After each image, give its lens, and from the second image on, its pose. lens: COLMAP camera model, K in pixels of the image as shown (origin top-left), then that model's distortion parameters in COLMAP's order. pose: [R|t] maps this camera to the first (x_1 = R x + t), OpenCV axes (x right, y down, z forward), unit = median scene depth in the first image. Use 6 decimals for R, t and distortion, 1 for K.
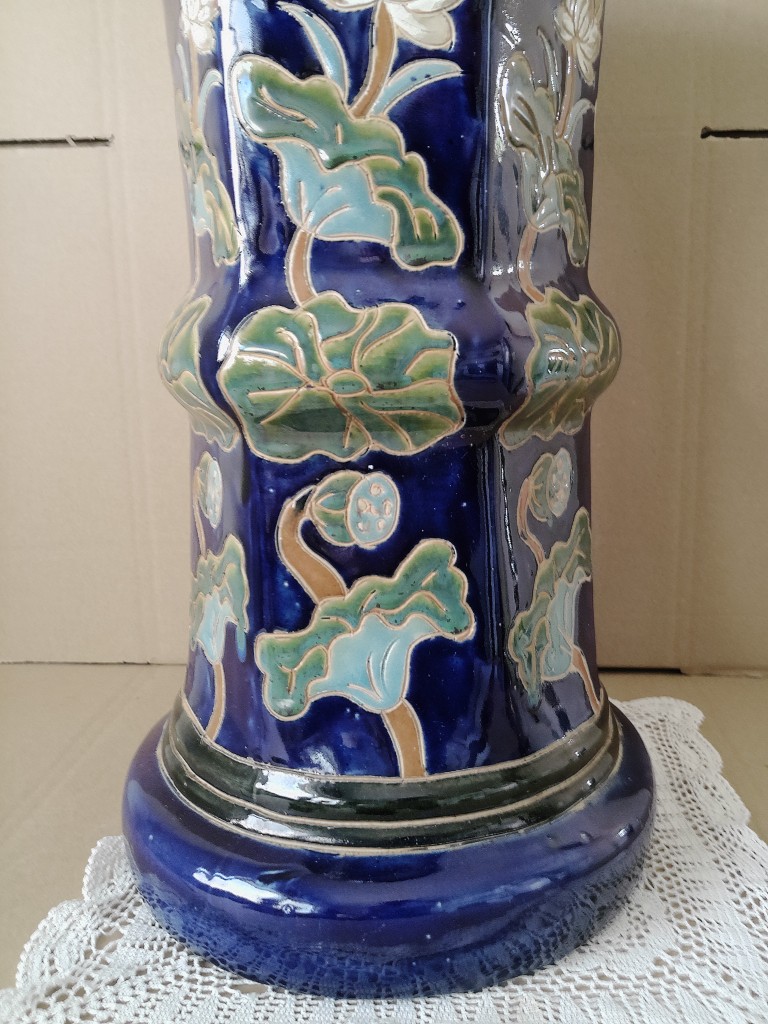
lens RADIAL K [[941.6, 0, 413.4], [0, 941.6, 444.6], [0, 0, 1]] dist [-0.002267, -0.019039]
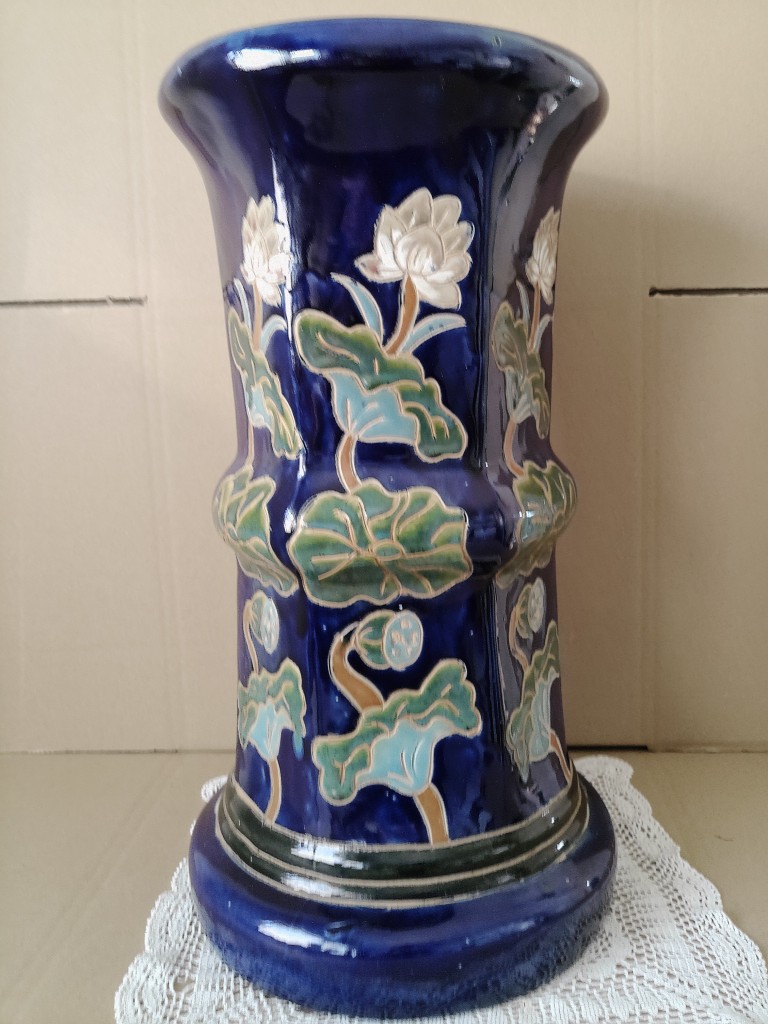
lens RADIAL K [[852.3, 0, 441.3], [0, 852.3, 487.1], [0, 0, 1]] dist [0.014169, -0.093317]
pose [[0.995926, -0.026743, 0.086118, -0.086029], [0.030513, 0.998619, -0.042757, -0.090191], [-0.084855, 0.045210, 0.995367, -0.200776]]
